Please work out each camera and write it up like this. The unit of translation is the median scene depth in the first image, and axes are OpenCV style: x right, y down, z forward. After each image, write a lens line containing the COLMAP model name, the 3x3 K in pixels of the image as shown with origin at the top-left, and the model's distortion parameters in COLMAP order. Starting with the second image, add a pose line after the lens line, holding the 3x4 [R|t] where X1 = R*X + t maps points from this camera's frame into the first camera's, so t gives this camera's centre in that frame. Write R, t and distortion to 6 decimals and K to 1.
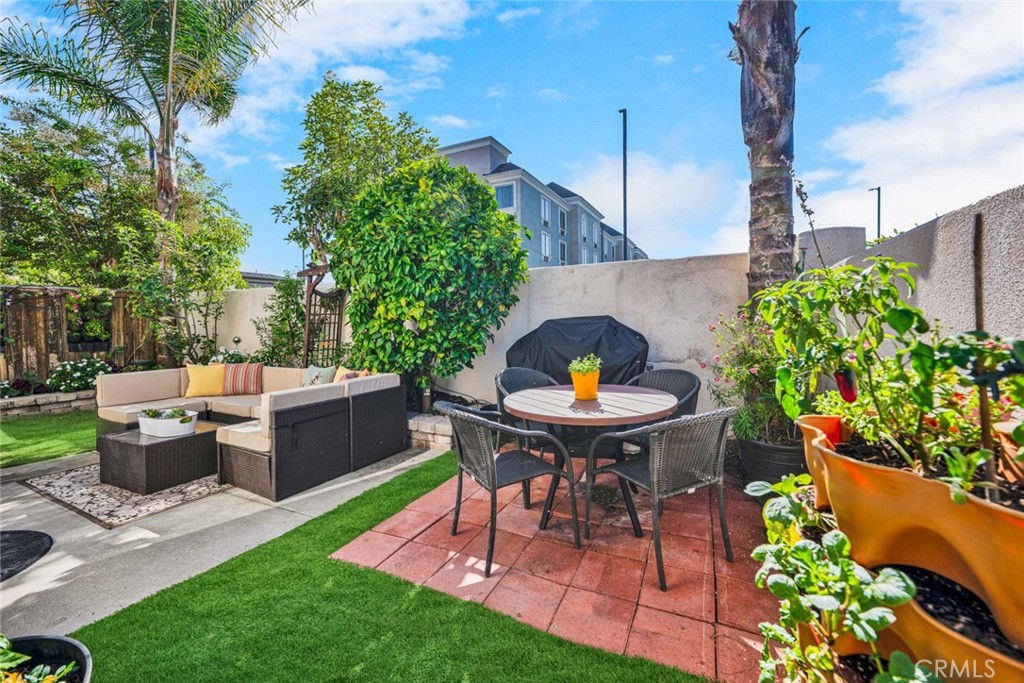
lens RADIAL K [[401.9, 0, 511.2], [0, 401.9, 315.4], [0, 0, 1]] dist [0.020673, -0.009925]
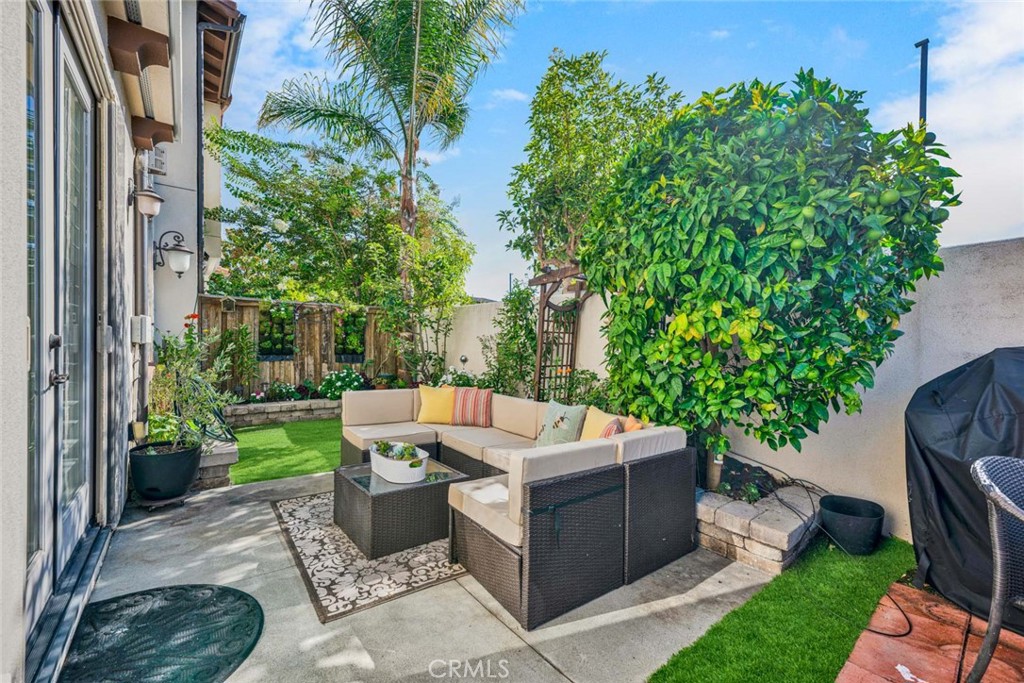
lens RADIAL K [[419.8, 0, 510.1], [0, 419.8, 354.9], [0, 0, 1]] dist [0.000655, 0.000025]
pose [[0.891434, 0.044568, -0.450954, -0.170865], [-0.029123, 0.998729, 0.041134, 0.009757], [0.452214, -0.023535, 0.891599, 0.220483]]
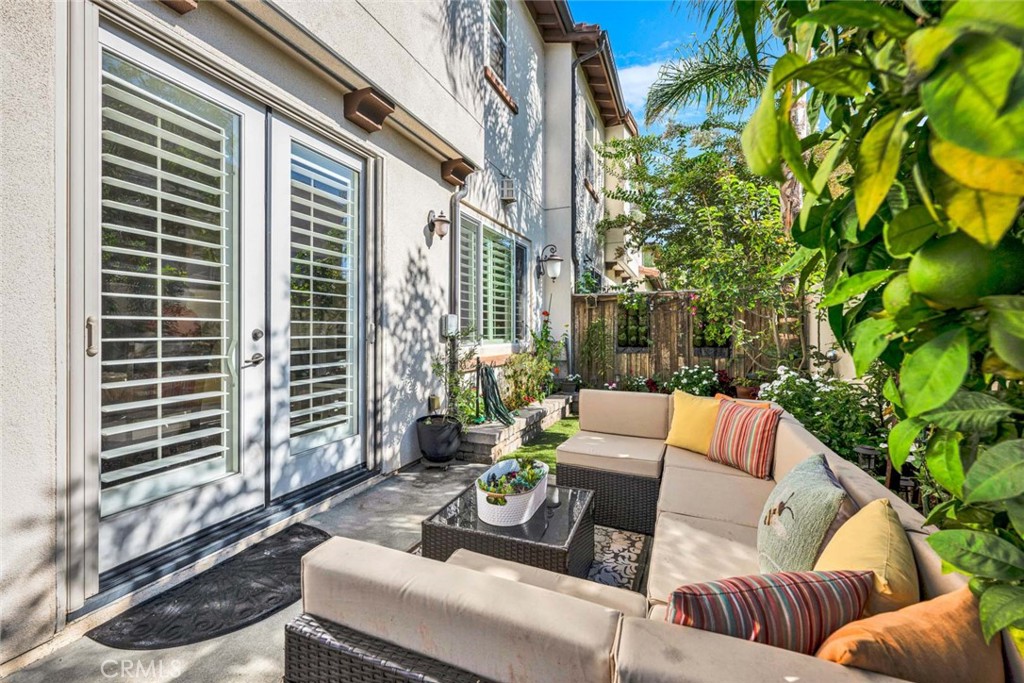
lens RADIAL K [[413.6, 0, 512.0], [0, 413.6, 341.5], [0, 0, 1]] dist [0.021839, 0.000012]
pose [[0.051795, 0.033922, -0.998081, -0.145115], [0.012280, 0.999326, 0.034602, 0.017365], [0.998582, -0.014048, 0.051343, 0.573595]]
